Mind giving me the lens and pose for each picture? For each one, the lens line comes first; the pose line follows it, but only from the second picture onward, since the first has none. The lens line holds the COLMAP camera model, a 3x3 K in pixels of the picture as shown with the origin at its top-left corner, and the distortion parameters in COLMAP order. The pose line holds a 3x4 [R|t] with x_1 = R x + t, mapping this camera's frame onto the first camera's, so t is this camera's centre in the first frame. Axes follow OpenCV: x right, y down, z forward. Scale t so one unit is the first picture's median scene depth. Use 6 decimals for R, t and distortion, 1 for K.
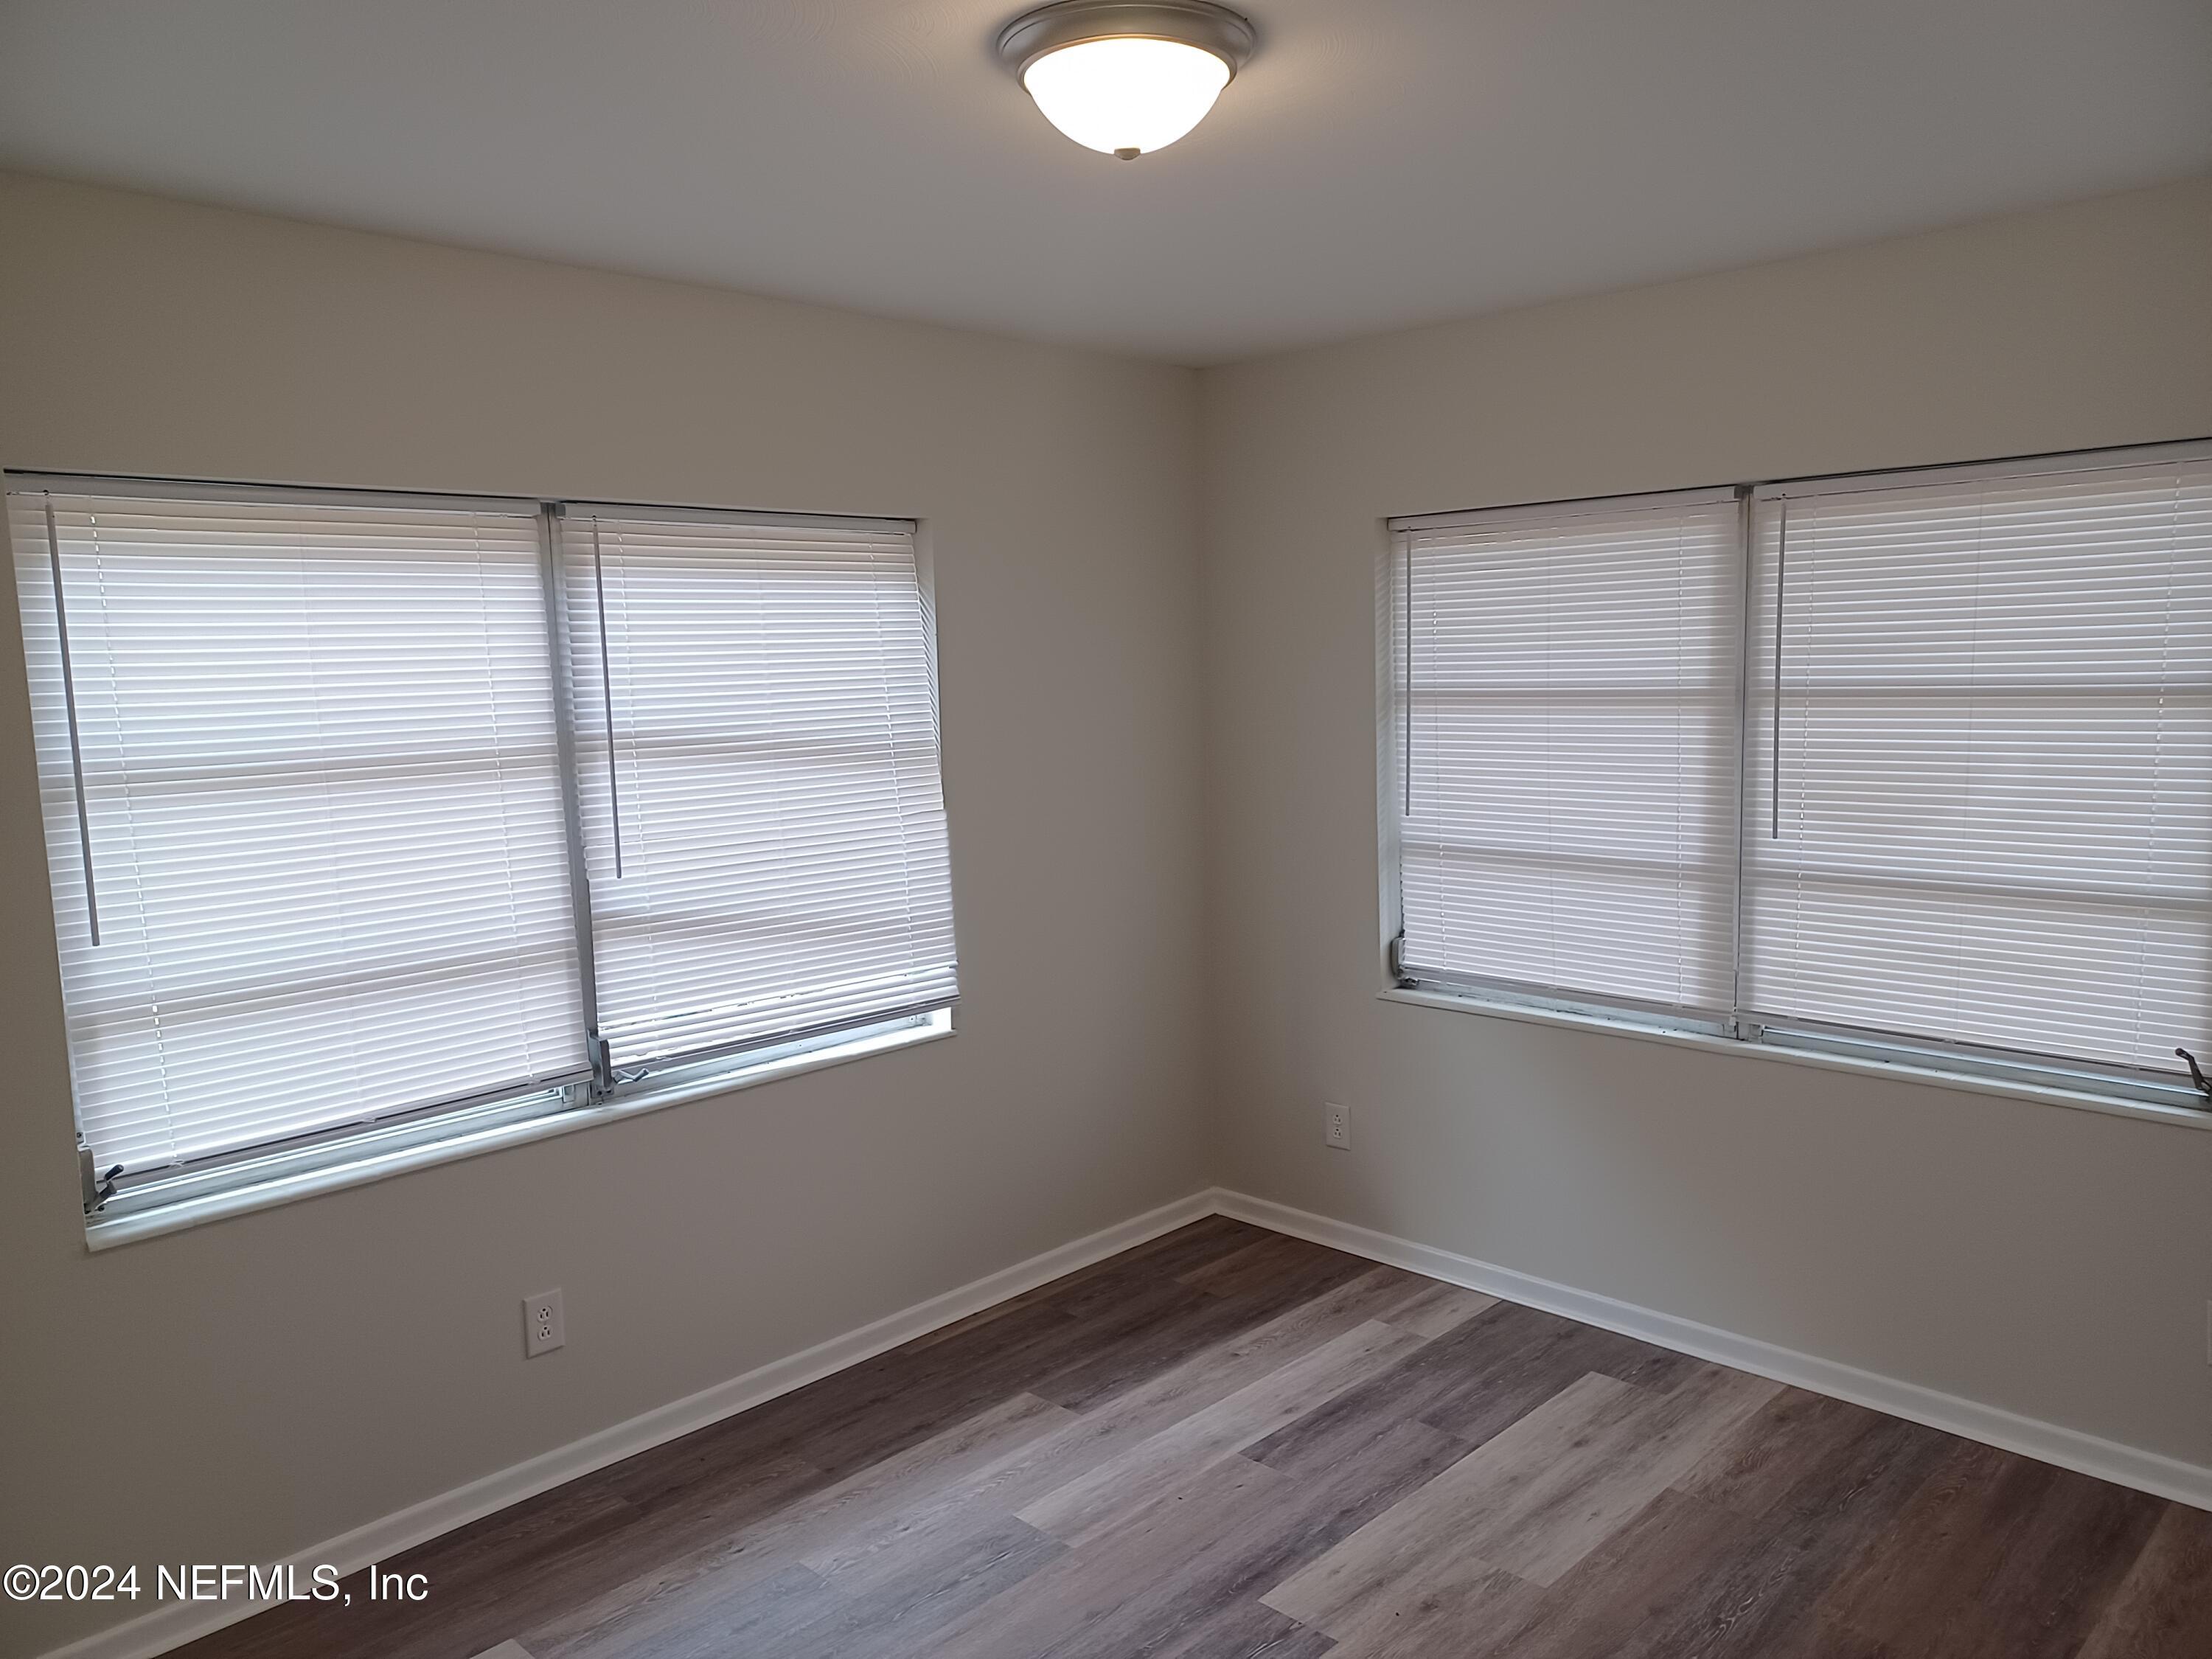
lens RADIAL K [[1641.4, 0, 1112.7], [0, 1641.4, 835.2], [0, 0, 1]] dist [0.087362, 0.000131]
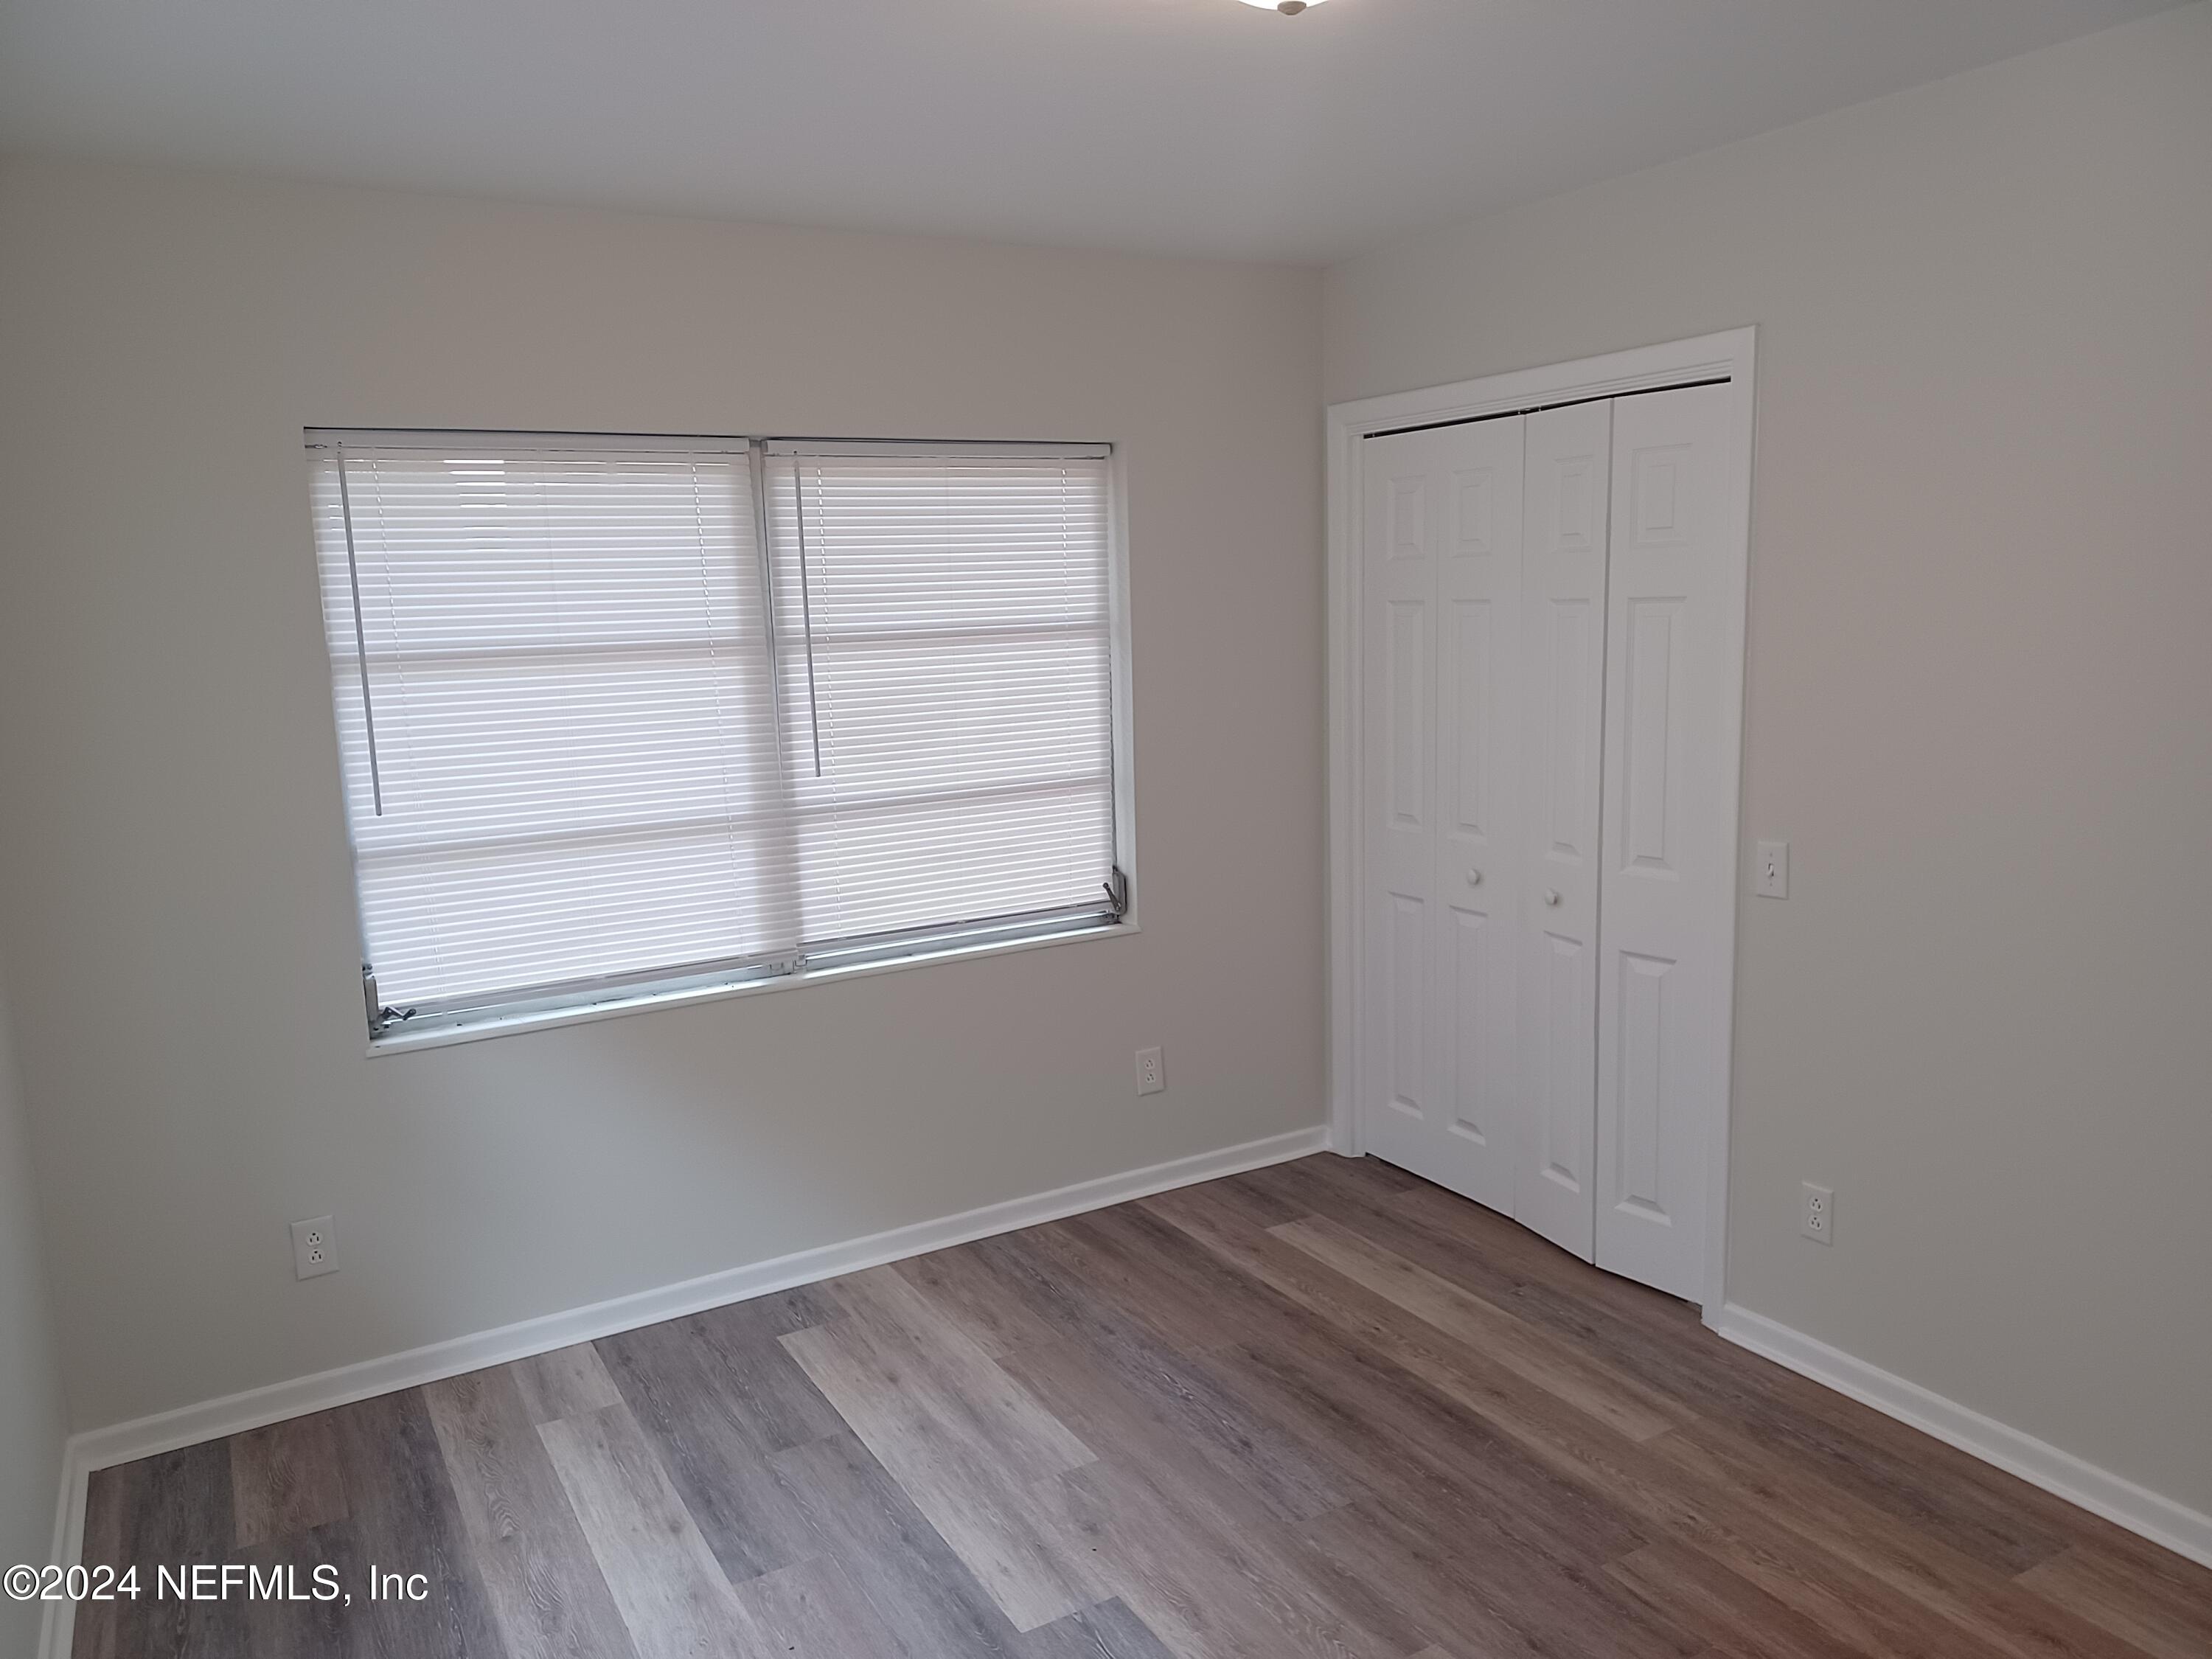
lens RADIAL K [[1641.4, 0, 1112.7], [0, 1641.4, 835.2], [0, 0, 1]] dist [0.087362, 0.000131]
pose [[0.280021, -0.136946, 0.950176, -0.560938], [0.131240, 0.985941, 0.103424, -0.045634], [-0.950981, 0.095741, 0.294056, 0.513276]]
